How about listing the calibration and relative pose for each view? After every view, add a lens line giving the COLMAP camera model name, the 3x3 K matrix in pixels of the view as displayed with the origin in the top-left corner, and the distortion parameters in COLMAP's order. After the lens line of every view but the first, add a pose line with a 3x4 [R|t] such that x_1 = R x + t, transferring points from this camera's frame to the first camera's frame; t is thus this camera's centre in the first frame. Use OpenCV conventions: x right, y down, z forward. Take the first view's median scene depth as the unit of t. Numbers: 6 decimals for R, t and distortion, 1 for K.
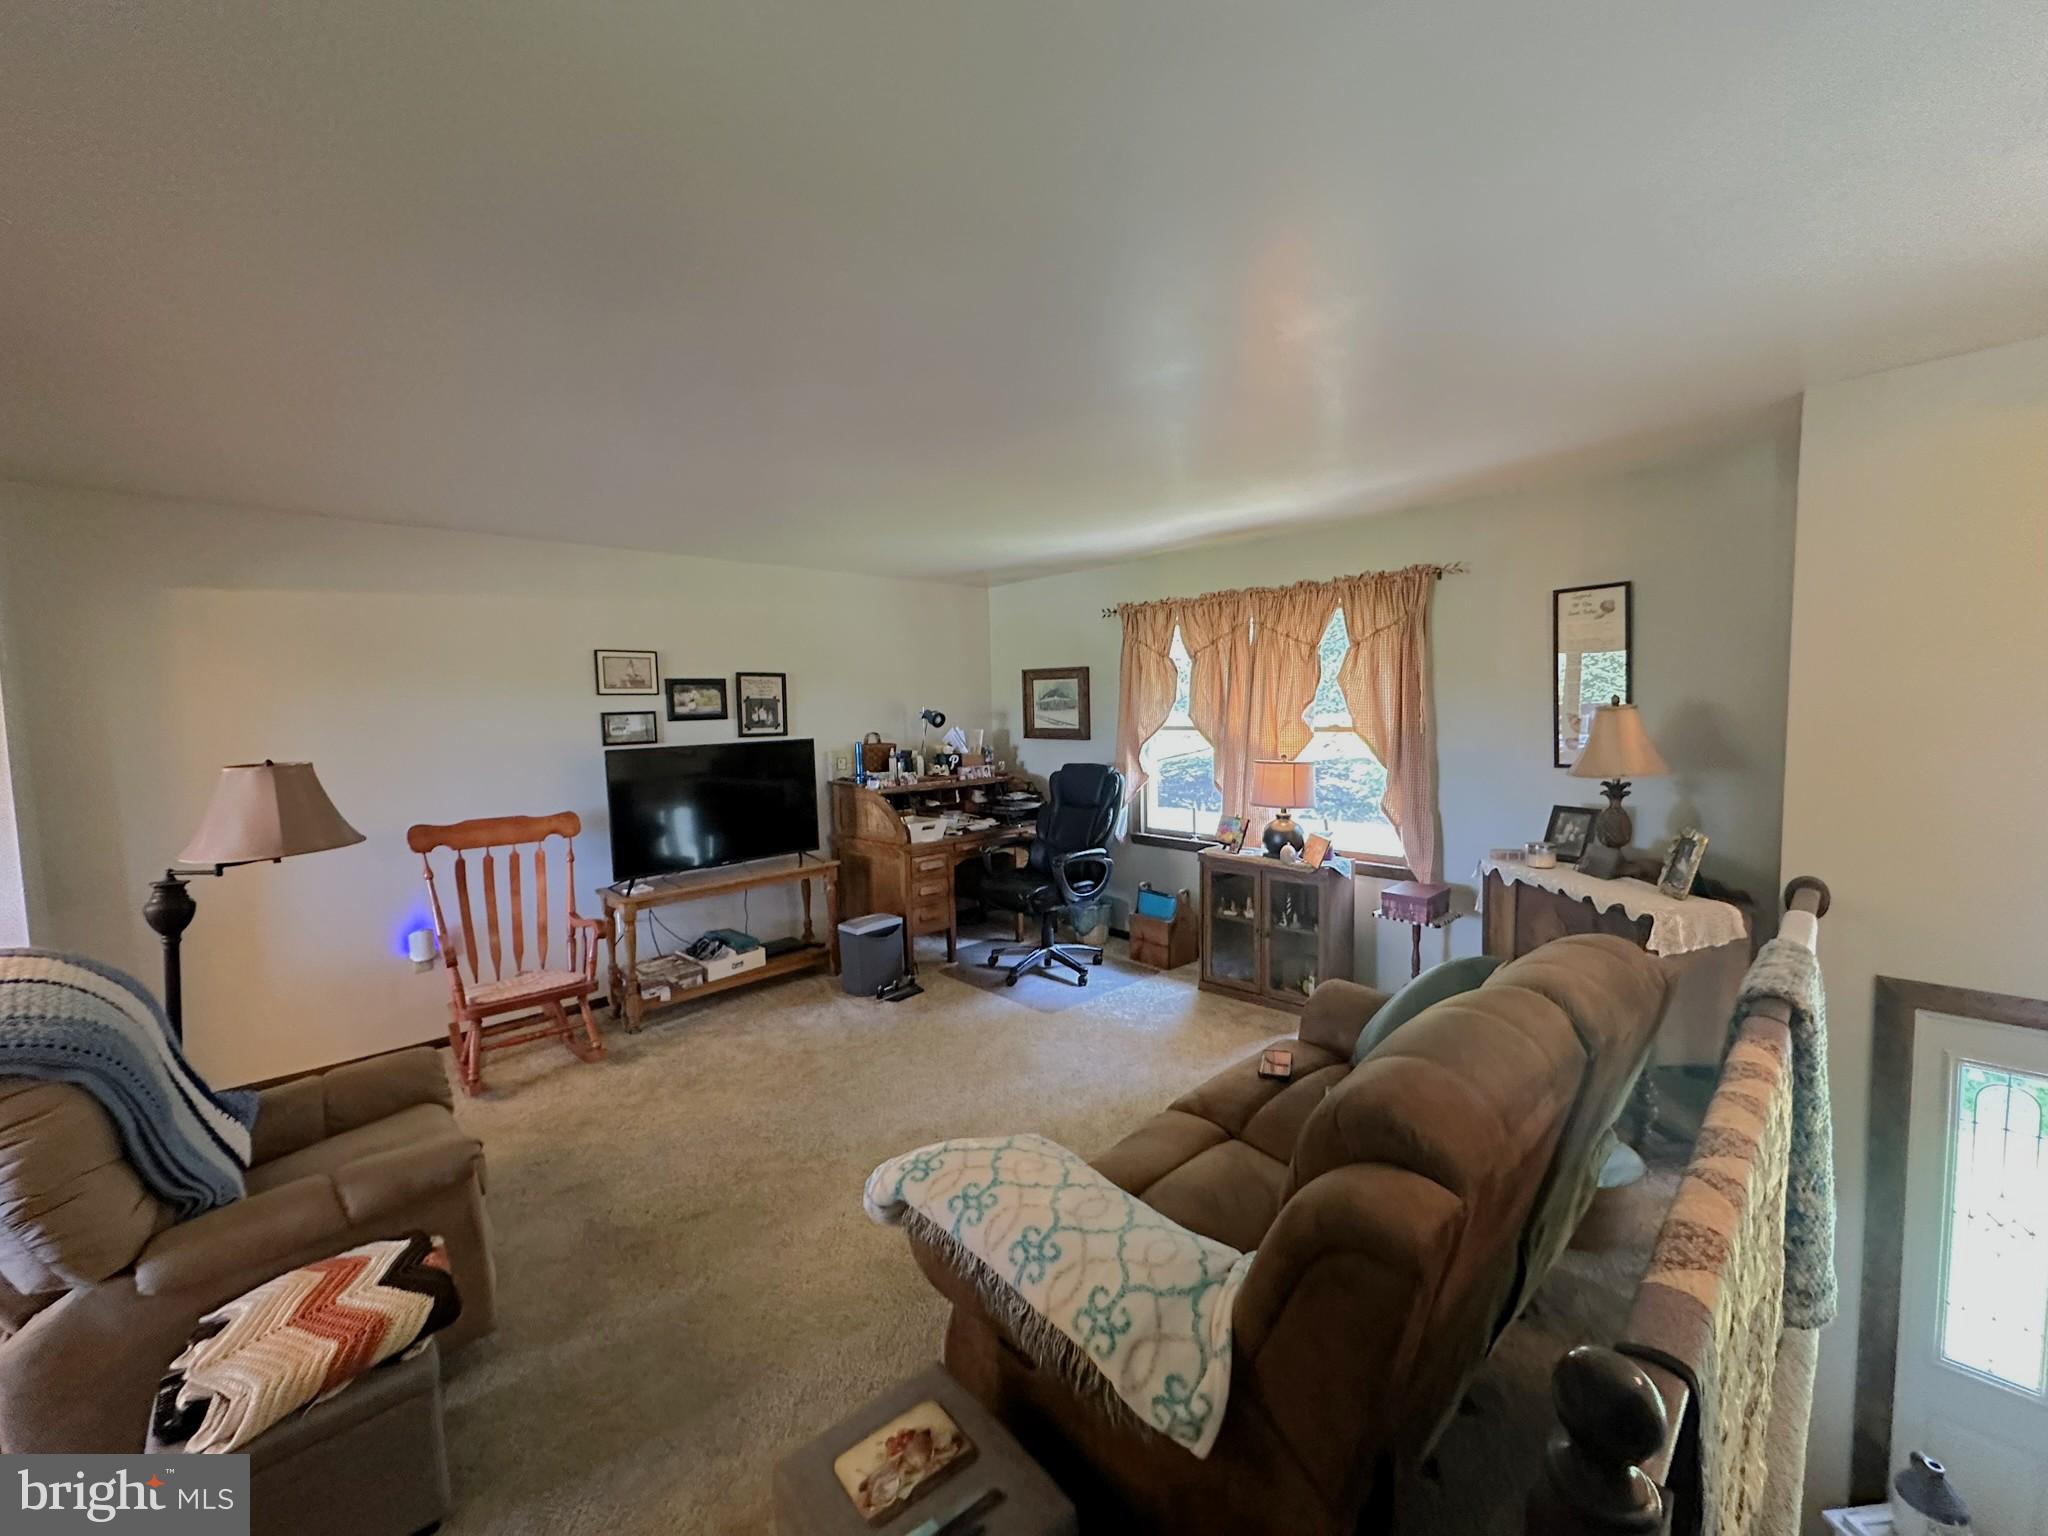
lens RADIAL K [[820.1, 0, 1019.2], [0, 820.1, 766.2], [0, 0, 1]] dist [0.002140, 0.000180]
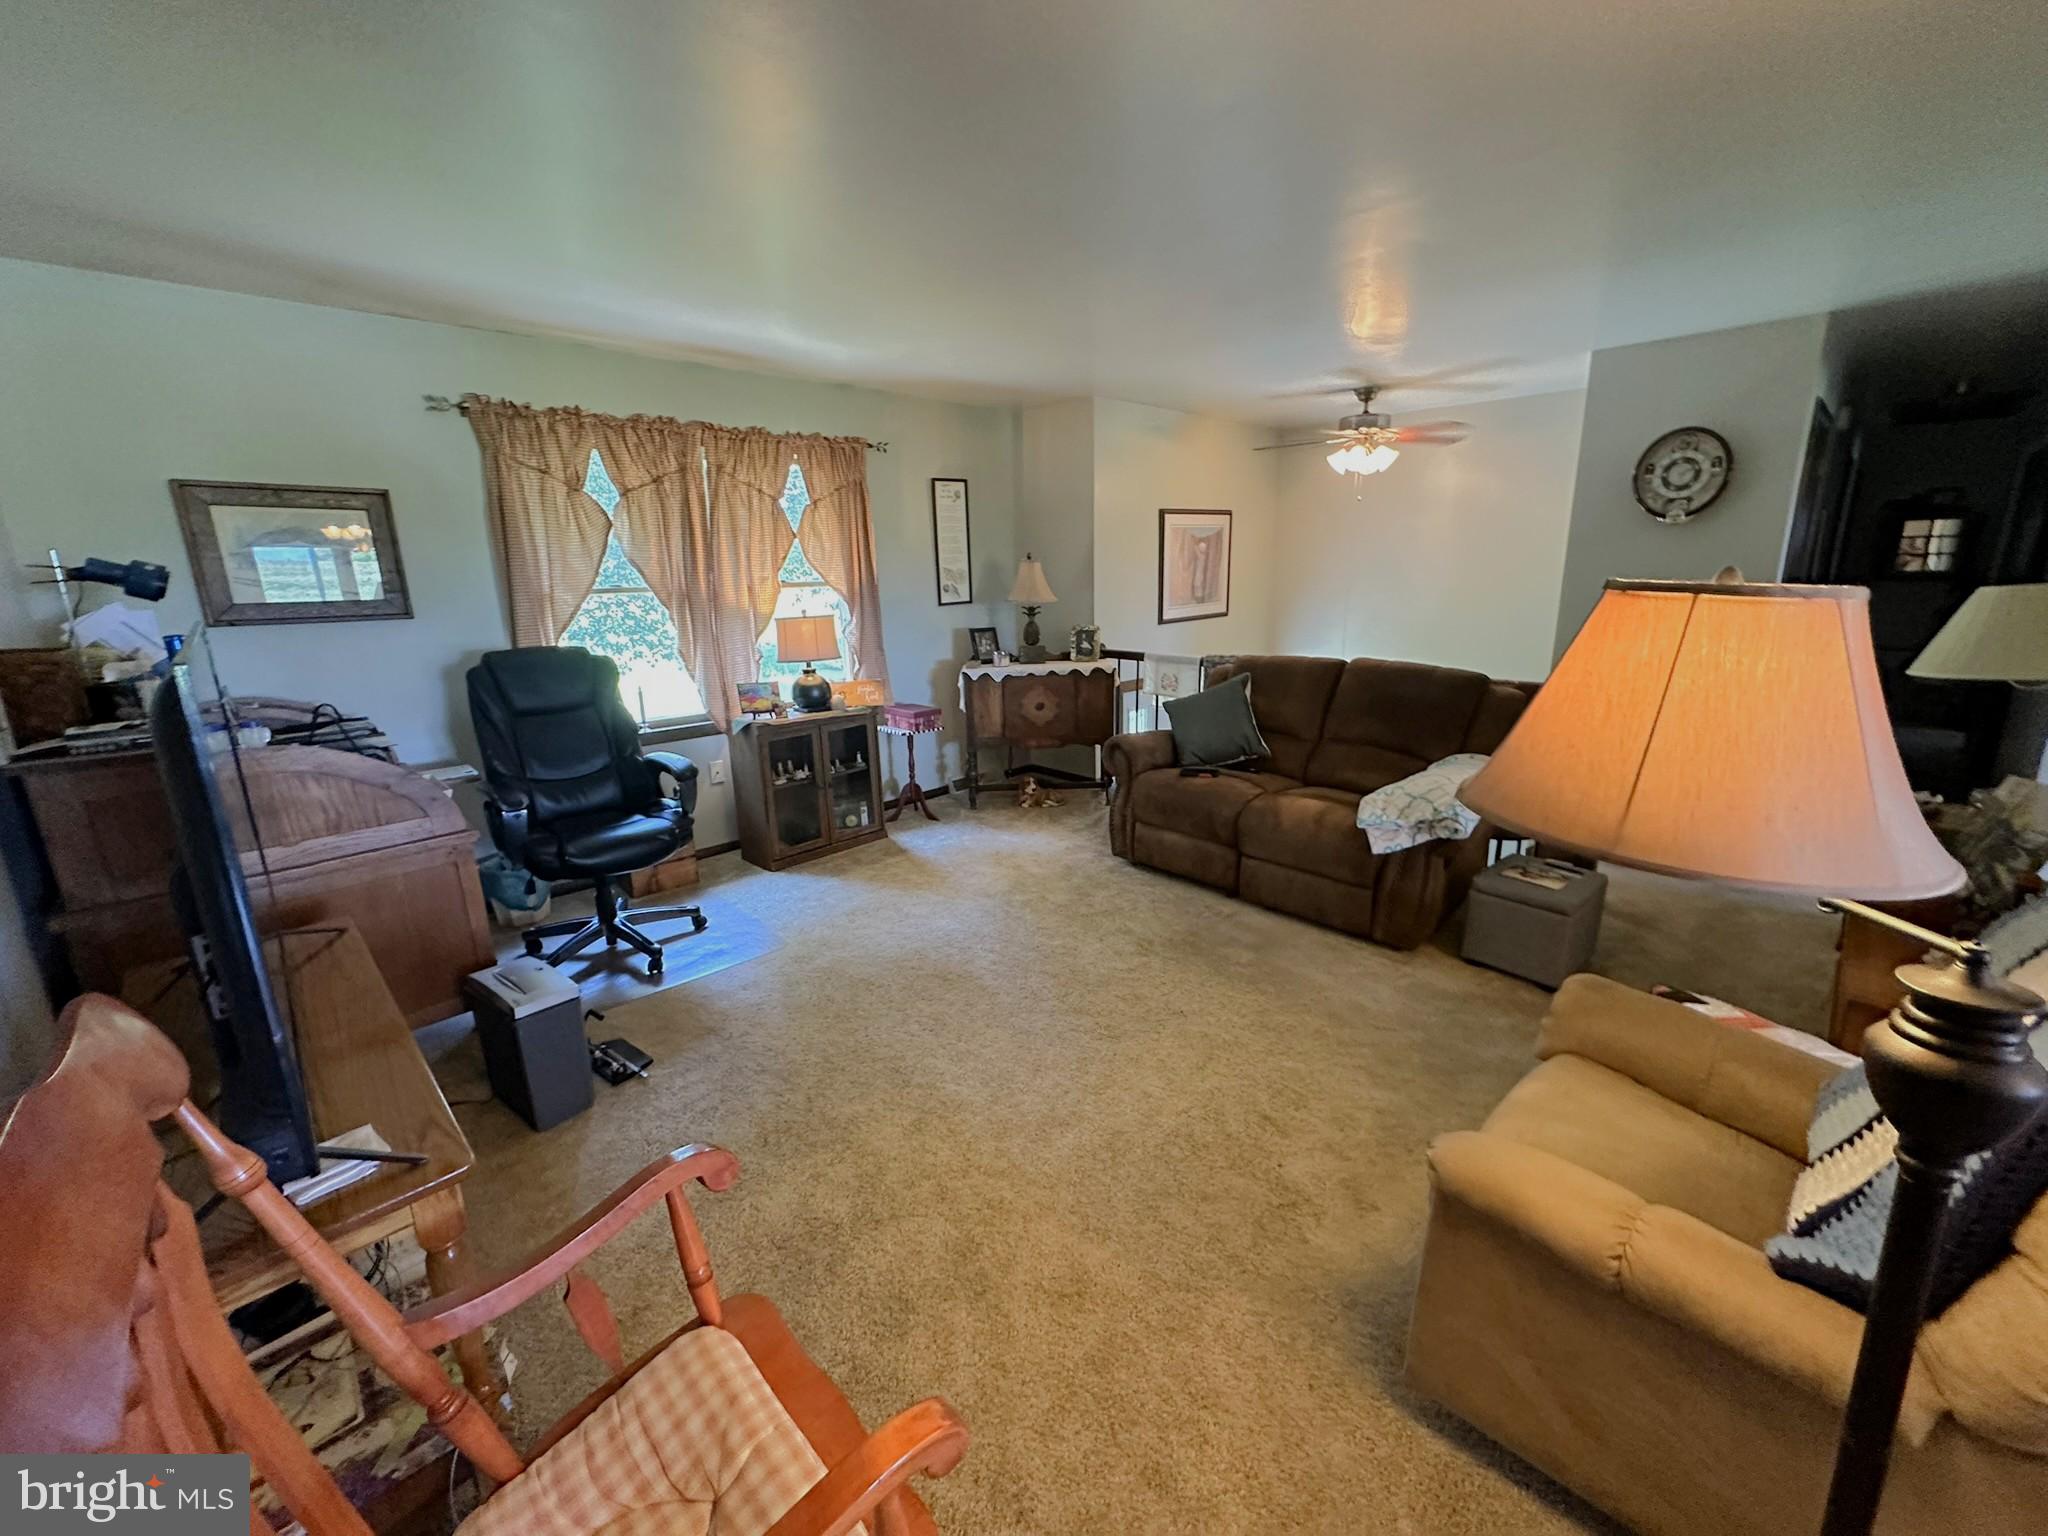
lens RADIAL K [[820.1, 0, 1018.7], [0, 820.1, 769.3], [0, 0, 1]] dist [0.002140, 0.000180]
pose [[-0.014074, -0.209942, 0.977613, -0.671439], [0.103781, 0.972122, 0.210257, -0.006521], [-0.994501, 0.104417, 0.008107, 0.712585]]
